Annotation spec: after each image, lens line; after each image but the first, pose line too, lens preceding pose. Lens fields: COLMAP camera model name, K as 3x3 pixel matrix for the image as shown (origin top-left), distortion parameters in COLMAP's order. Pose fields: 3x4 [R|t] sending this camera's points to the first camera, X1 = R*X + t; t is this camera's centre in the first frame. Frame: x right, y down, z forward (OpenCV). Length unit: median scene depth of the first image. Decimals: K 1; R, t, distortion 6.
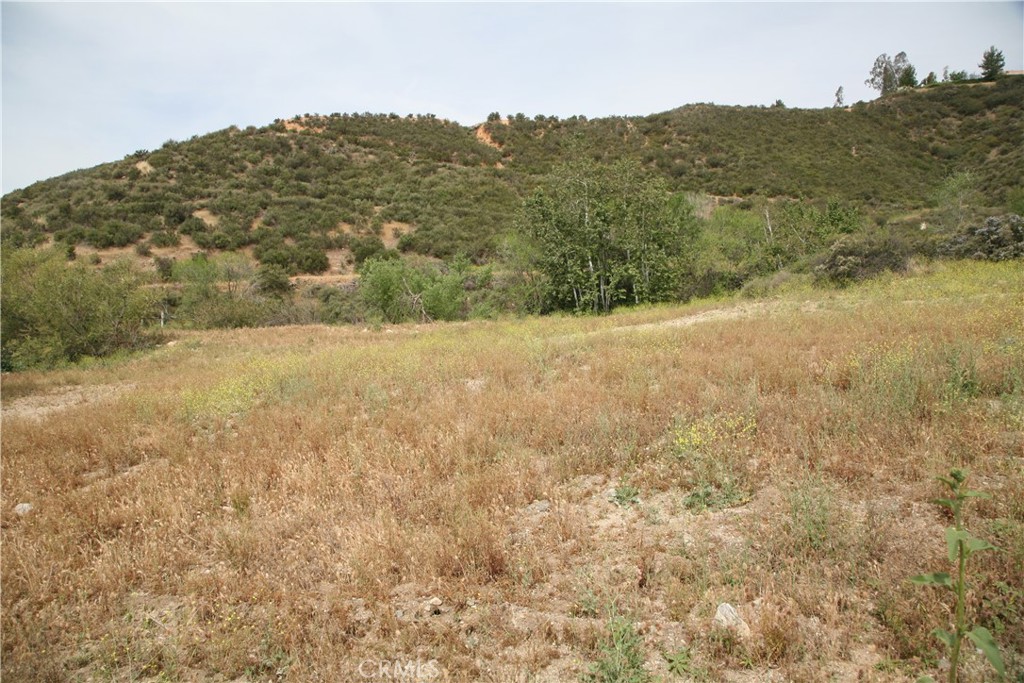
lens RADIAL K [[711.7, 0, 509.8], [0, 711.7, 332.2], [0, 0, 1]] dist [-0.090761, 0.036770]
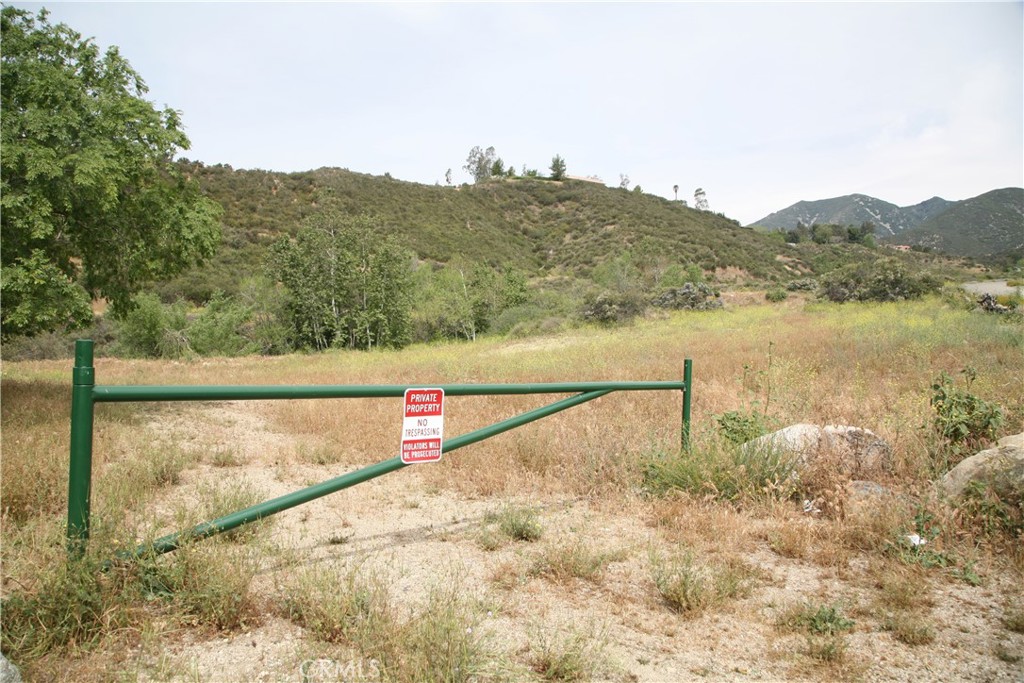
lens RADIAL K [[711.7, 0, 513.9], [0, 711.7, 330.5], [0, 0, 1]] dist [-0.090761, 0.036770]
pose [[0.824468, 0.024546, 0.565376, -0.154614], [0.024097, 0.996630, -0.078408, 0.015631], [-0.565395, 0.078268, 0.821098, -0.018196]]
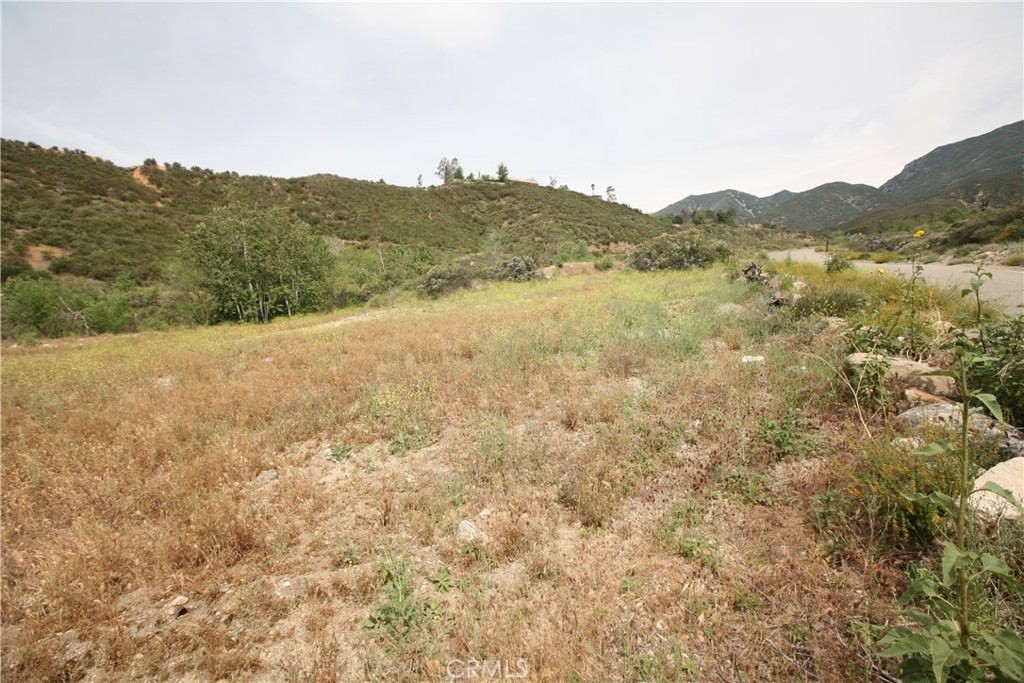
lens RADIAL K [[473.1, 0, 514.4], [0, 473.1, 337.2], [0, 0, 1]] dist [-0.033291, 0.010492]
pose [[0.807217, -0.056534, 0.587541, -0.003627], [0.051832, 0.998347, 0.024852, 0.001576], [-0.587975, 0.010393, 0.808812, 0.011060]]
